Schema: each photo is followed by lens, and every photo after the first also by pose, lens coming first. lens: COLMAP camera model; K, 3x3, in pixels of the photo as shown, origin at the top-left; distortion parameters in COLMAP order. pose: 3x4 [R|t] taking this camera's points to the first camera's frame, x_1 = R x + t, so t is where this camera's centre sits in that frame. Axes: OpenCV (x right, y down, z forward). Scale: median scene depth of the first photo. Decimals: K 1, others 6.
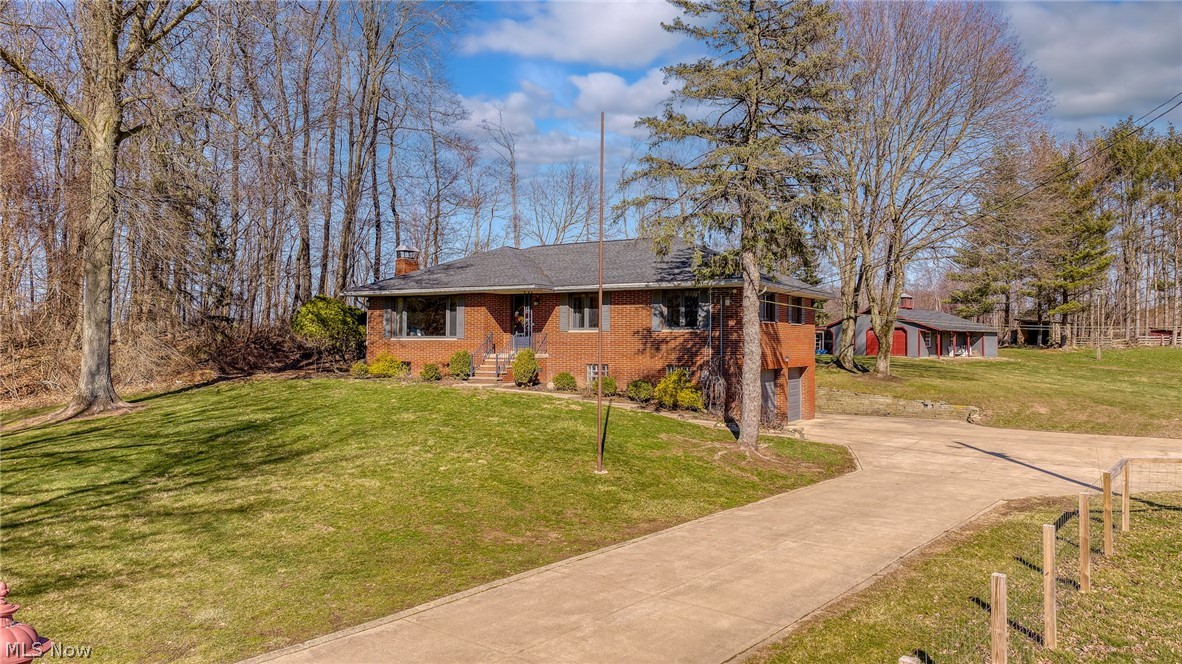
lens RADIAL K [[825.9, 0, 591.5], [0, 825.9, 322.9], [0, 0, 1]] dist [-0.008719, -0.005815]
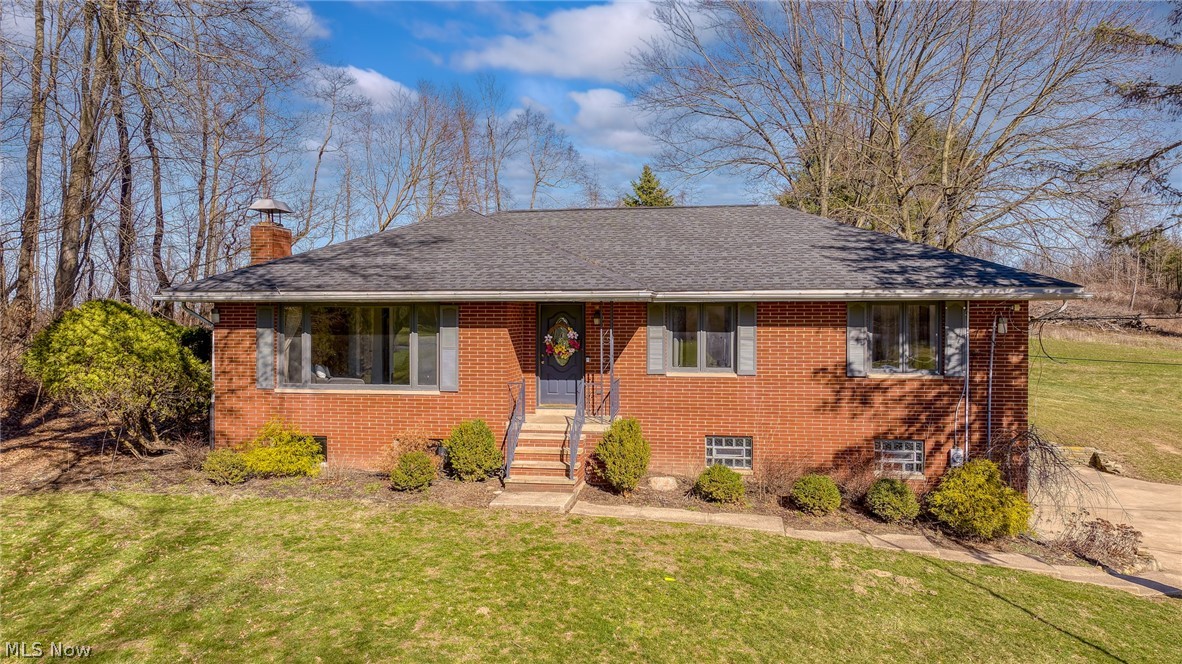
lens RADIAL K [[825.9, 0, 591.5], [0, 825.9, 322.9], [0, 0, 1]] dist [-0.008719, -0.005815]
pose [[0.895031, 0.000257, 0.446005, -0.316281], [-0.001534, 0.999996, 0.002504, -0.024272], [-0.446002, -0.002925, 0.895027, 0.527397]]
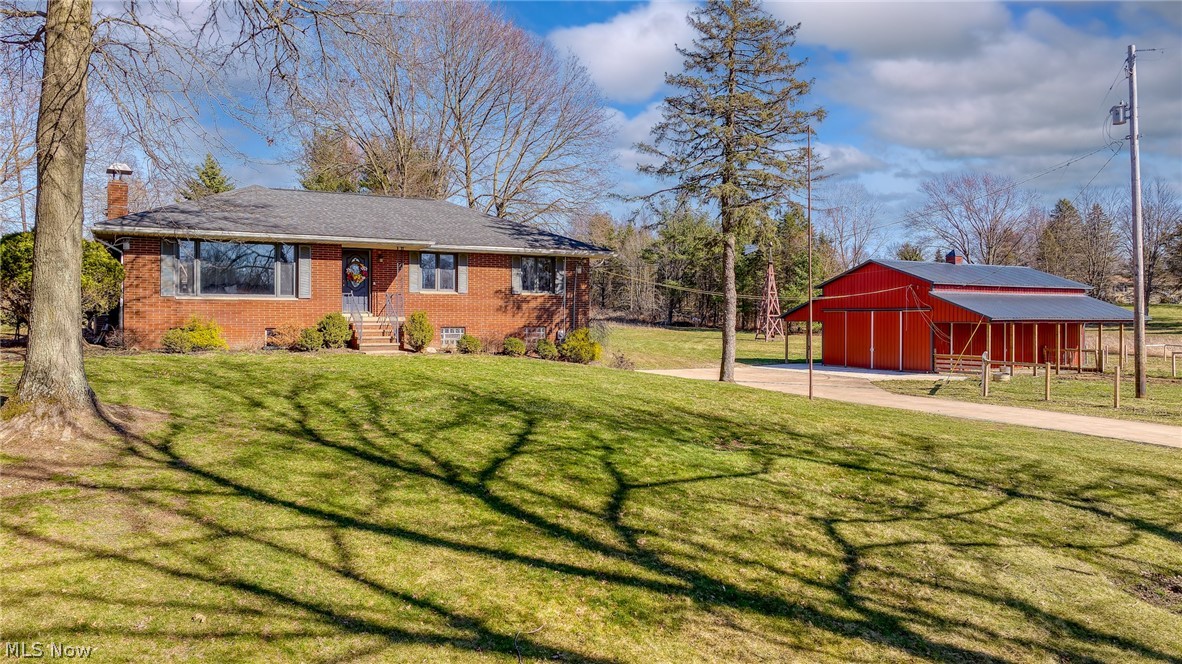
lens RADIAL K [[825.9, 0, 591.5], [0, 825.9, 322.9], [0, 0, 1]] dist [-0.008719, -0.005815]
pose [[0.439070, -0.000093, 0.898453, -0.800209], [0.000869, 1.000000, -0.000321, 0.046881], [-0.898452, 0.000921, 0.439070, 0.395670]]
